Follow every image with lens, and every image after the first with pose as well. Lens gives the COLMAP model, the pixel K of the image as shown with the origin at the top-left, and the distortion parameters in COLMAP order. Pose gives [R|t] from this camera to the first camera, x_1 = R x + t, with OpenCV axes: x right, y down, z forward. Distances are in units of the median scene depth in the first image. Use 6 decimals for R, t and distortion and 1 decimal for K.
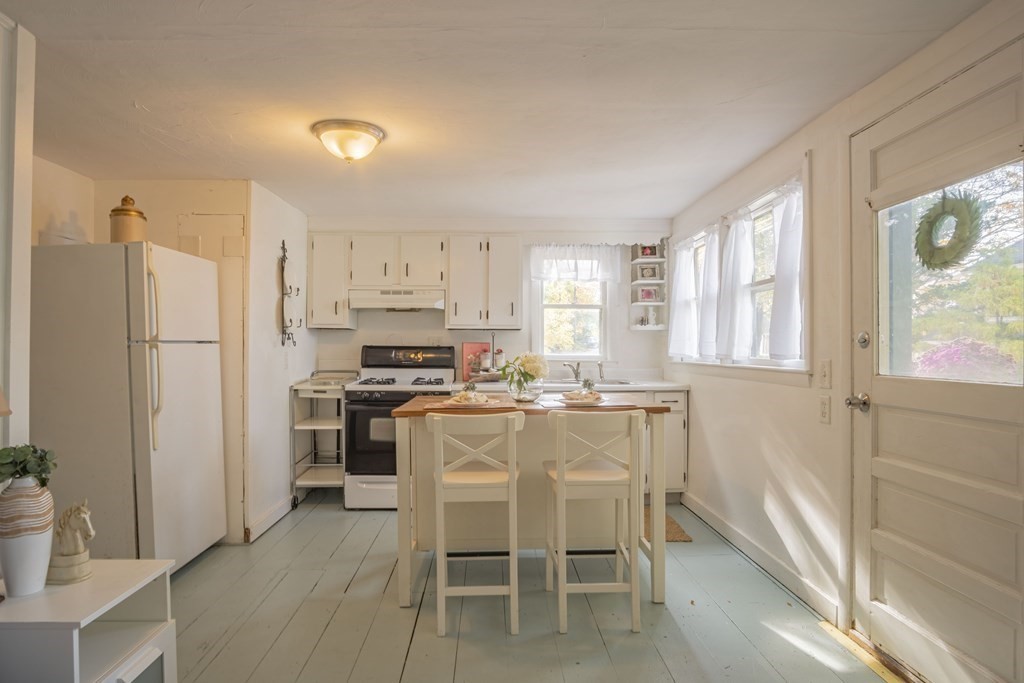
lens RADIAL K [[561.9, 0, 509.3], [0, 561.9, 348.1], [0, 0, 1]] dist [-0.018217, -0.000582]
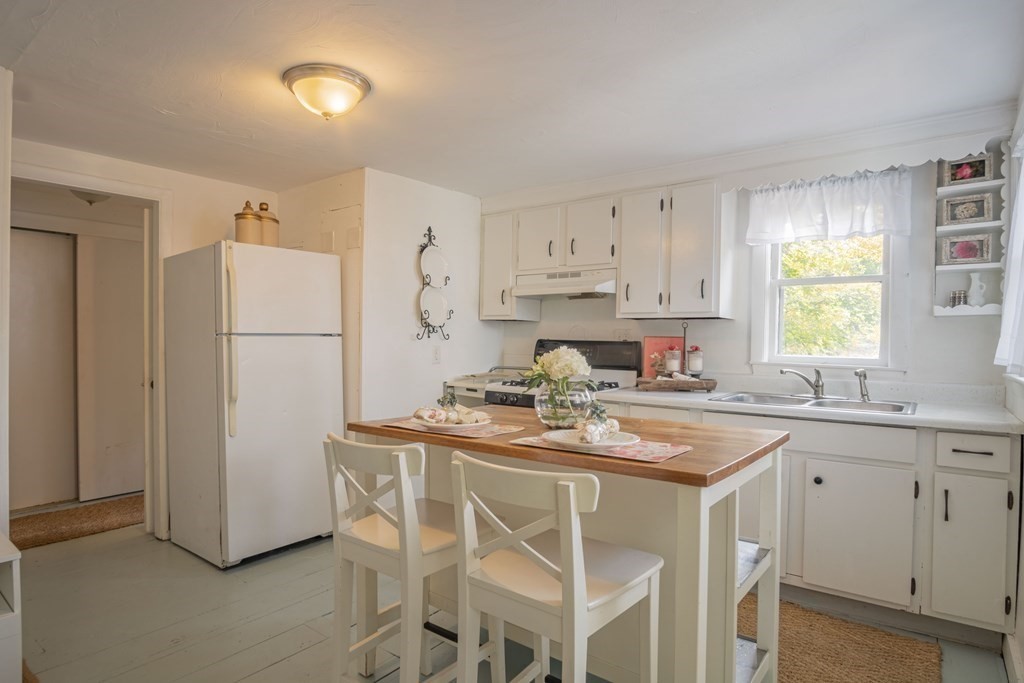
lens RADIAL K [[561.9, 0, 509.5], [0, 561.9, 344.3], [0, 0, 1]] dist [-0.018217, -0.000582]
pose [[0.766027, 0.013577, -0.642666, 0.261462], [-0.010073, 0.999908, 0.009117, -0.004371], [0.642730, -0.000510, 0.766093, 0.308000]]
